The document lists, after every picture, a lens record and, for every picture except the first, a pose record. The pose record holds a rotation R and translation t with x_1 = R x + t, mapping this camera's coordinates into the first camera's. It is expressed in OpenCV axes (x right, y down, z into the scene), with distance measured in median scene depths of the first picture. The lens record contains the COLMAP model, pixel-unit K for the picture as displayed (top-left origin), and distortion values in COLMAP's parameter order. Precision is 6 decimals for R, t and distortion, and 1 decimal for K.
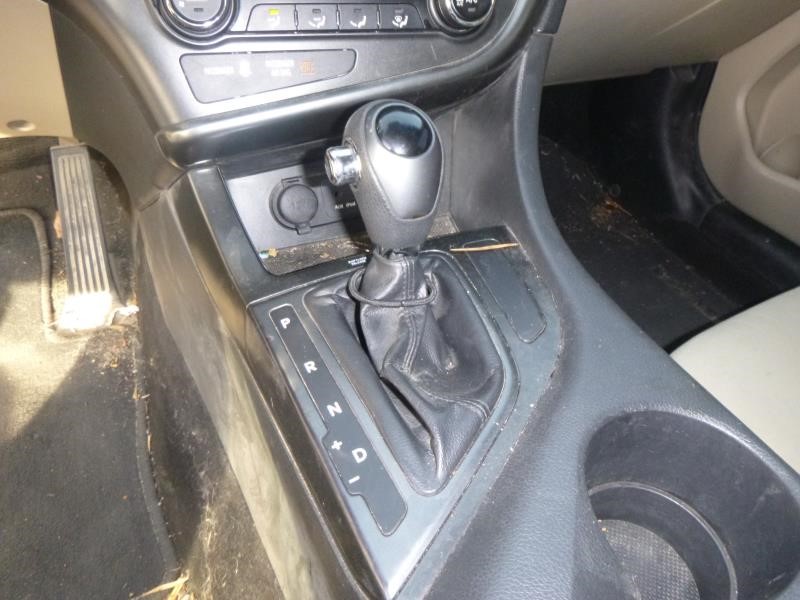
lens RADIAL K [[607.9, 0, 400.0], [0, 607.9, 300.0], [0, 0, 1]] dist [-0.004767, -0.007462]
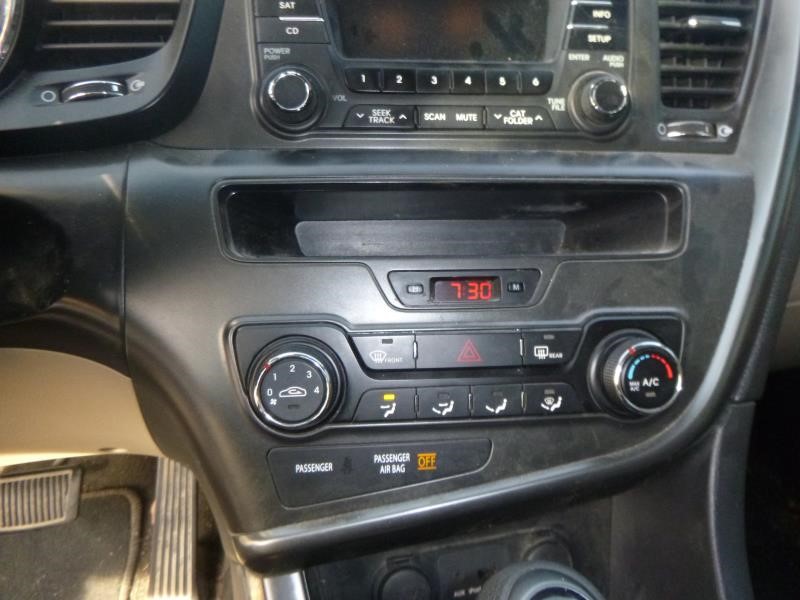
lens RADIAL K [[607.9, 0, 400.0], [0, 607.9, 300.0], [0, 0, 1]] dist [-0.004767, -0.007462]
pose [[0.979636, 0.017398, -0.200026, -0.030152], [-0.084306, 0.939805, -0.331149, -0.263679], [0.182224, 0.341269, 0.922133, 0.183093]]
